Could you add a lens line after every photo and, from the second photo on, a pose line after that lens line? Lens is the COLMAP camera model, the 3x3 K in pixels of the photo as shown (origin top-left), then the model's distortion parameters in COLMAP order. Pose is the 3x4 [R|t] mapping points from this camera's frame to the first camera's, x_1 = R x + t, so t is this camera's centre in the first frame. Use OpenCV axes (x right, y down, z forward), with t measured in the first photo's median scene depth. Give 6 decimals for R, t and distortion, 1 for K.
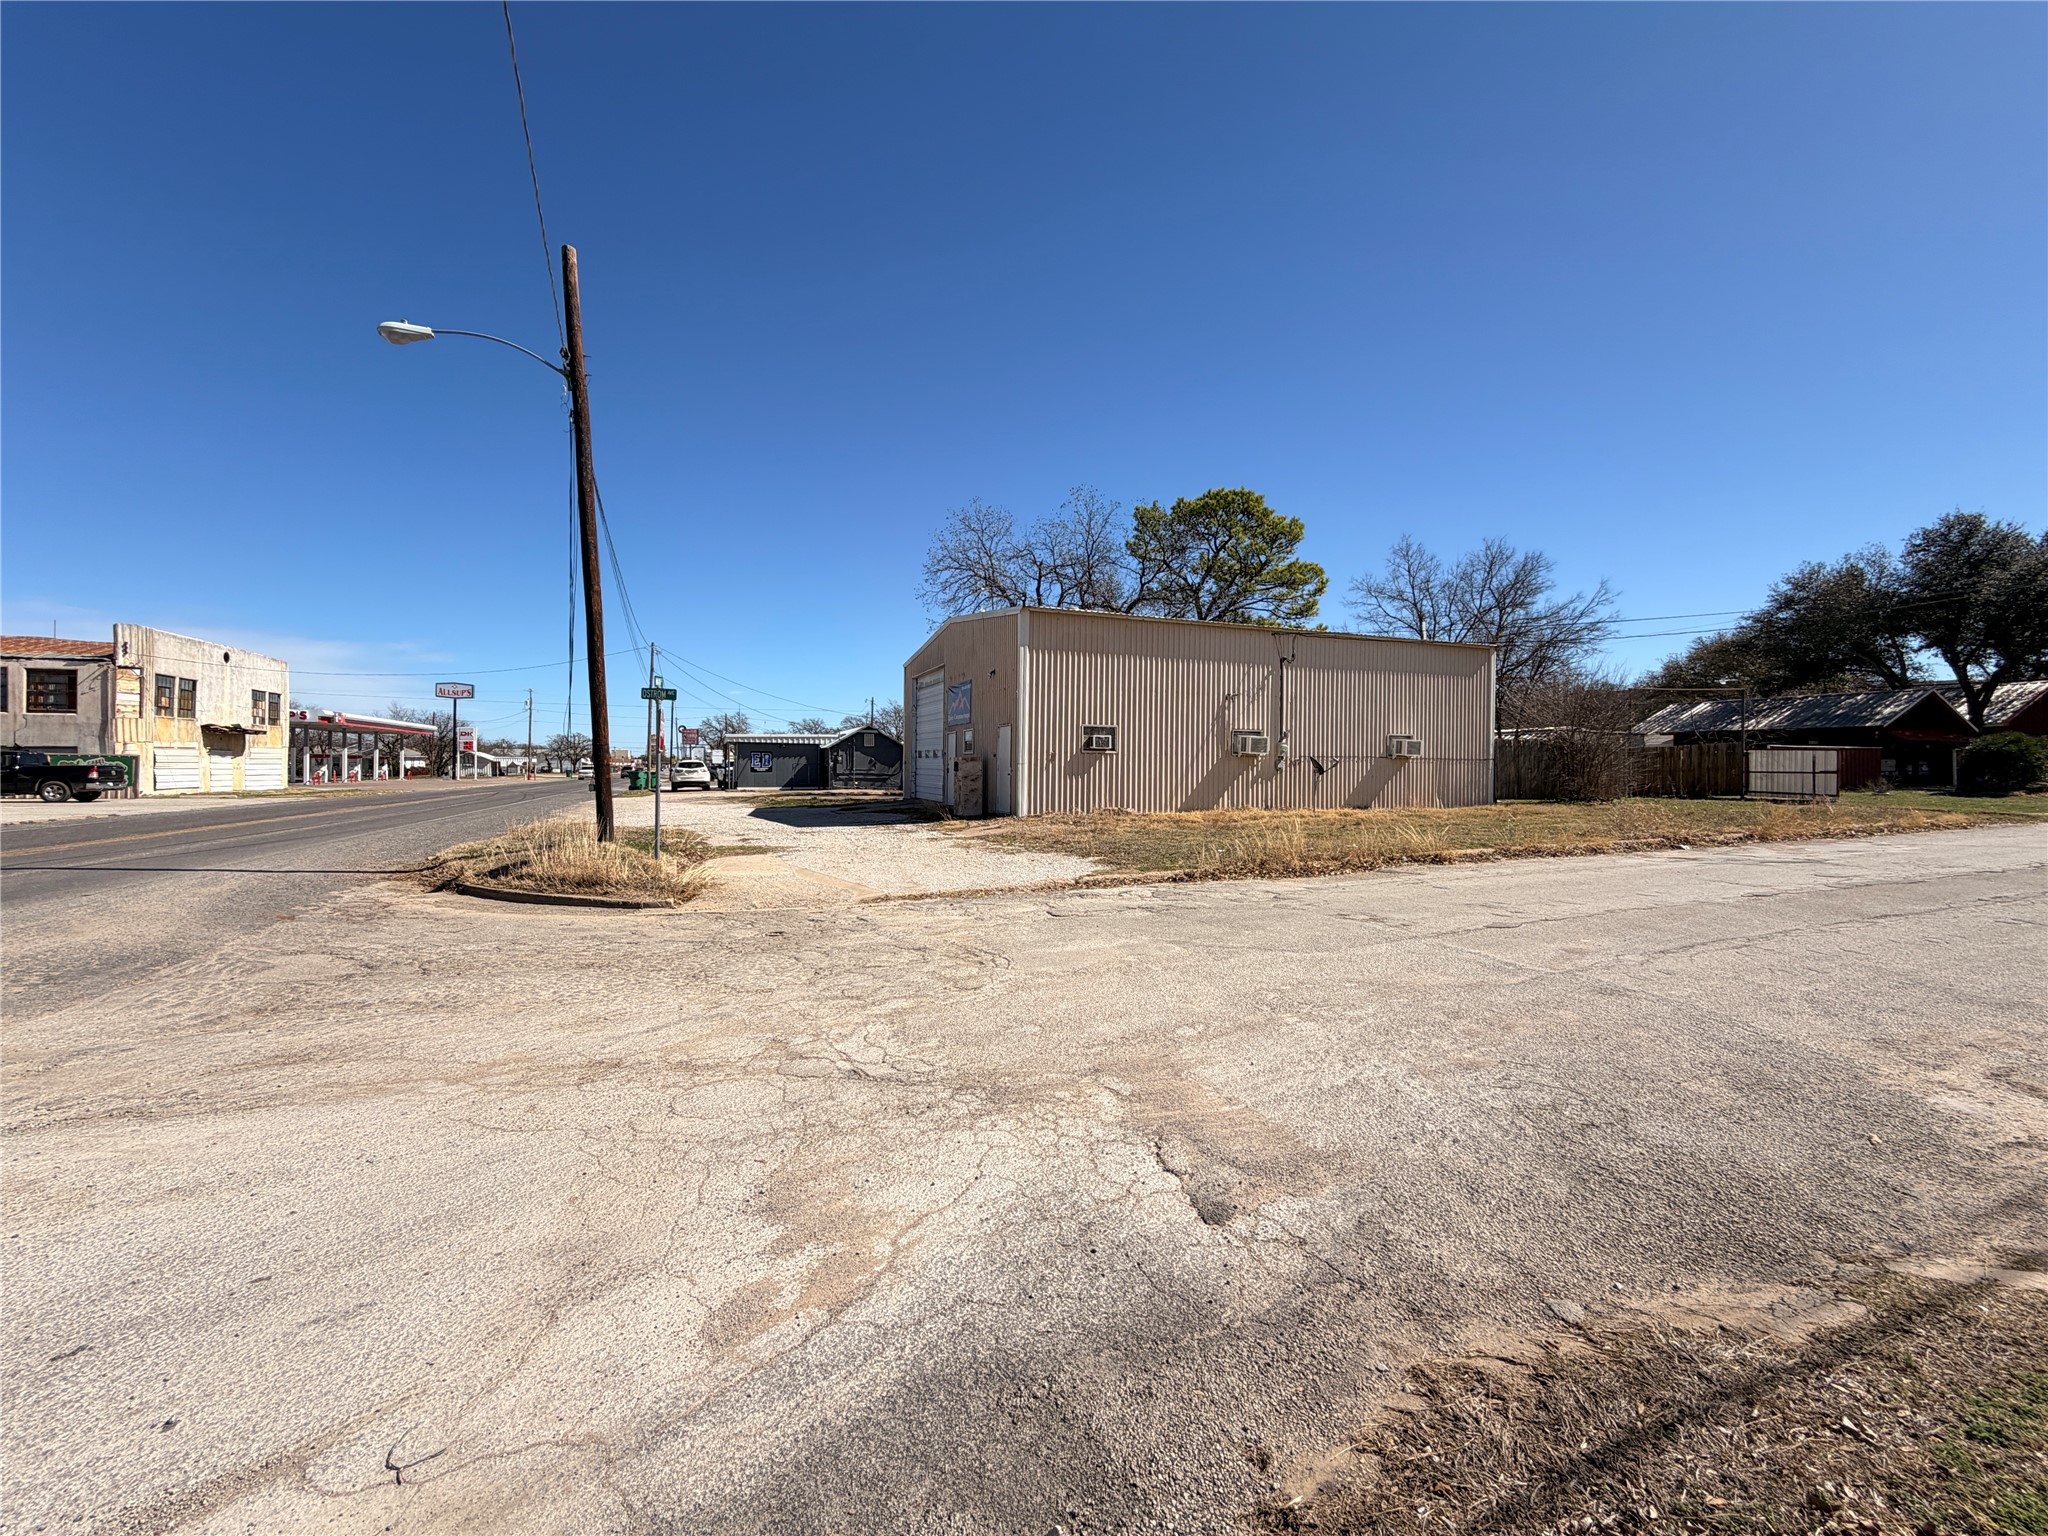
lens RADIAL K [[817.4, 0, 1020.0], [0, 817.4, 769.0], [0, 0, 1]] dist [0.000015, 0.000345]
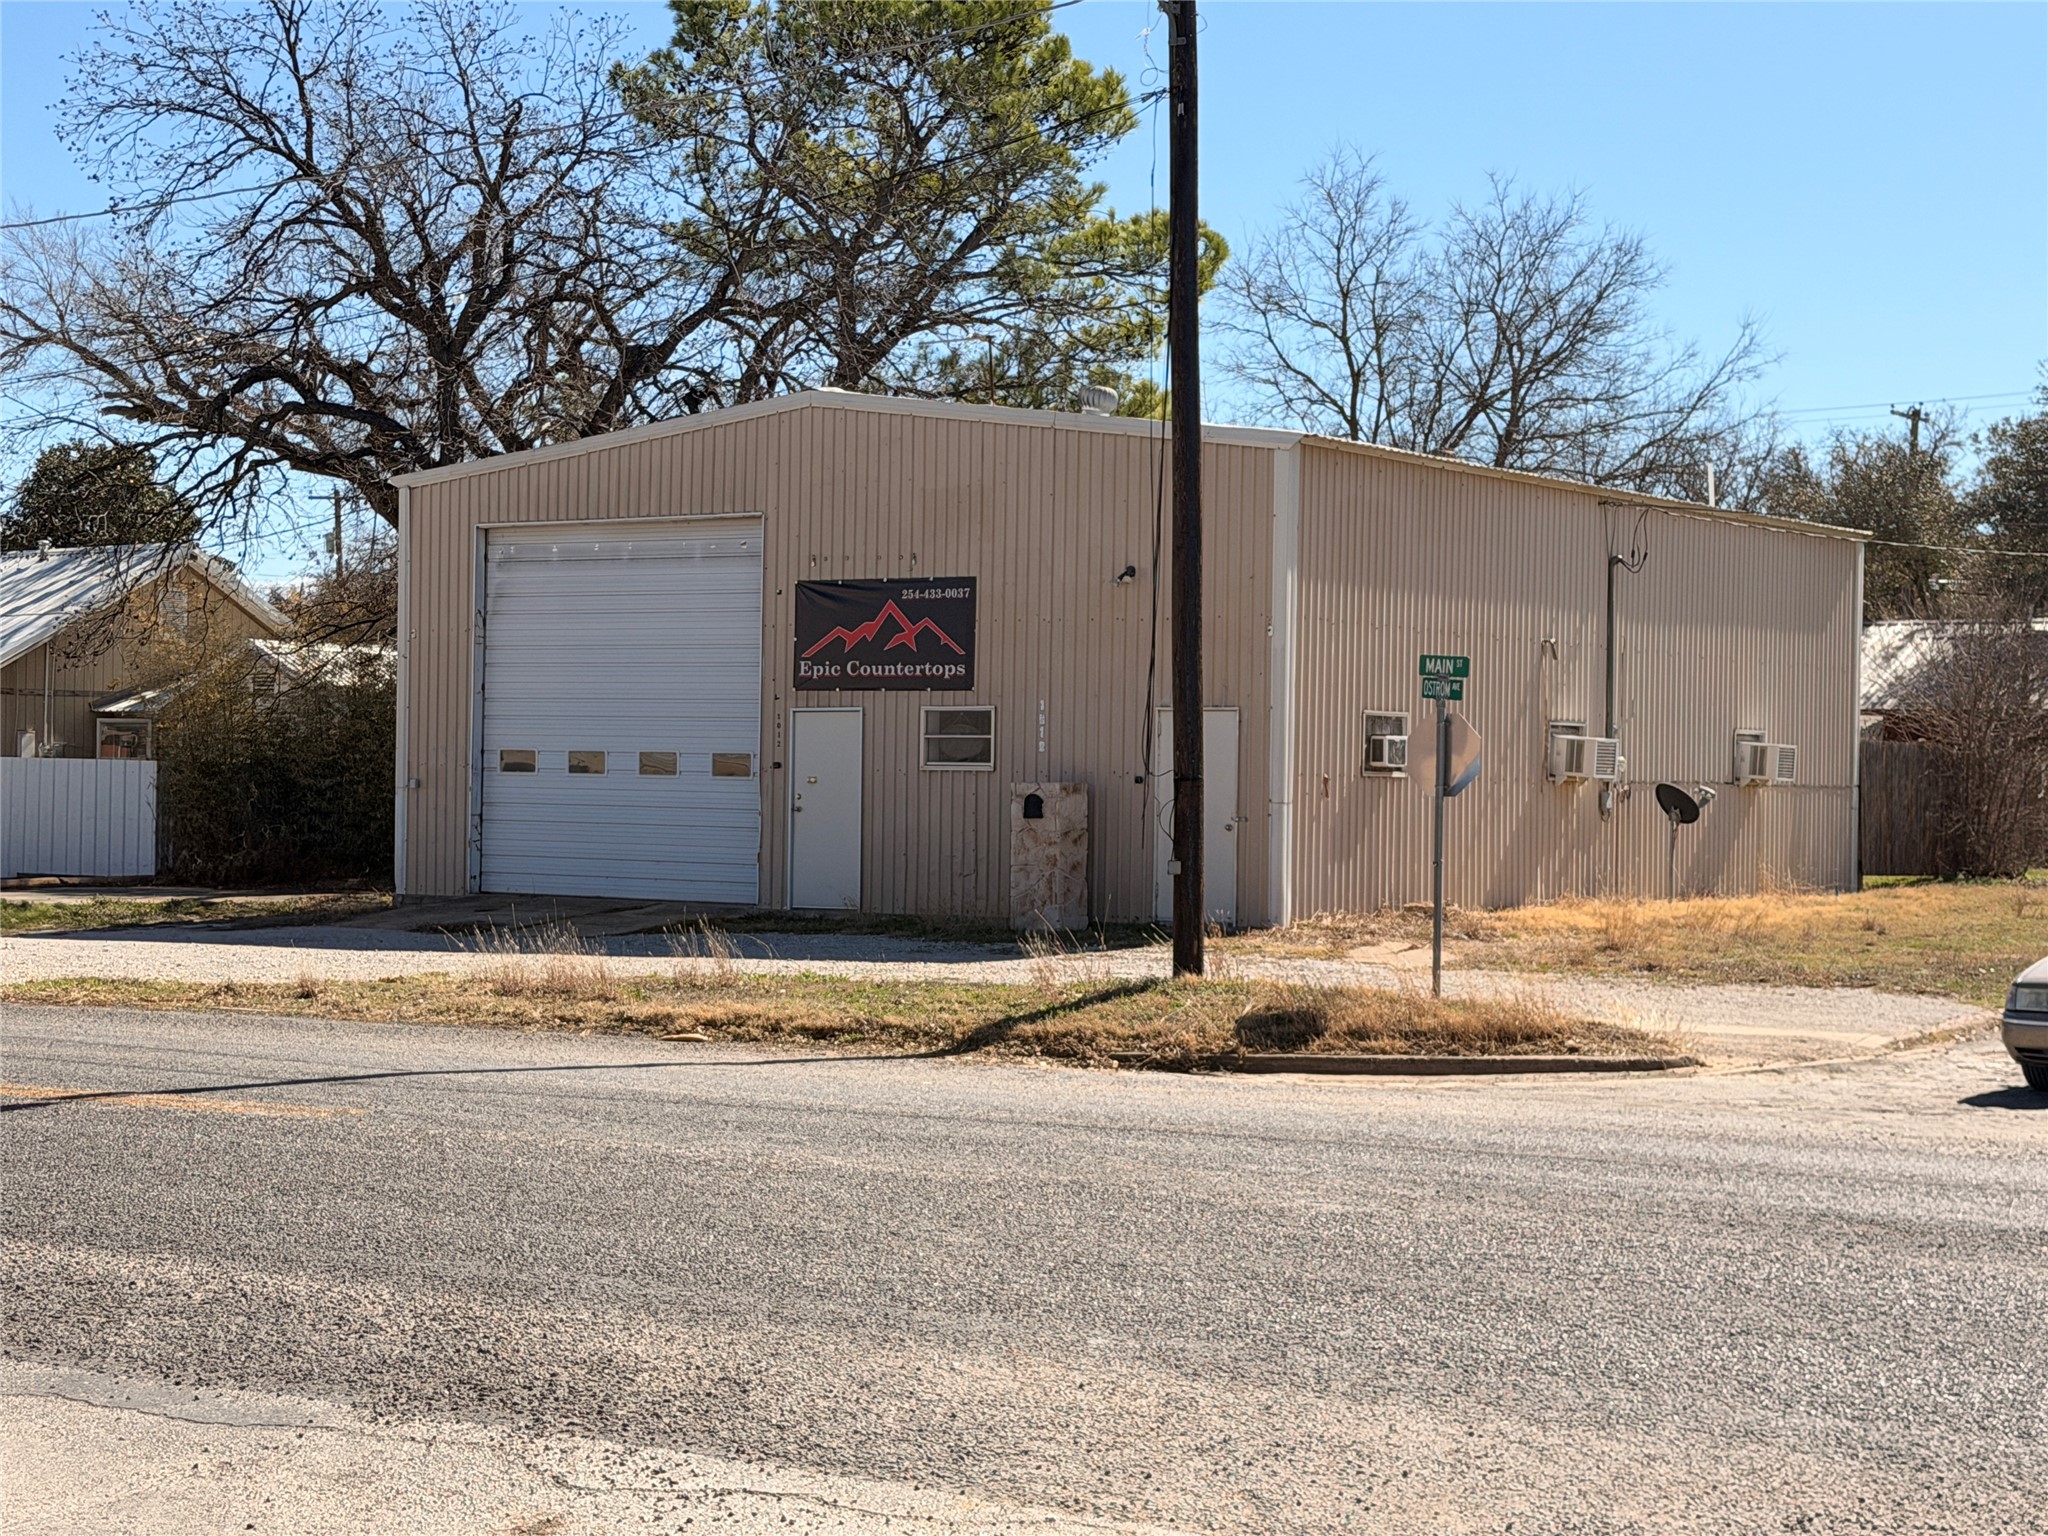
lens RADIAL K [[3519.0, 0, 1018.2], [0, 3519.0, 767.5], [0, 0, 1]] dist [0.160117, 0.000000]
pose [[0.820872, 0.004420, 0.571095, -0.981689], [-0.002670, 0.999989, -0.003902, -0.014391], [-0.571105, 0.001678, 0.820875, -0.360339]]
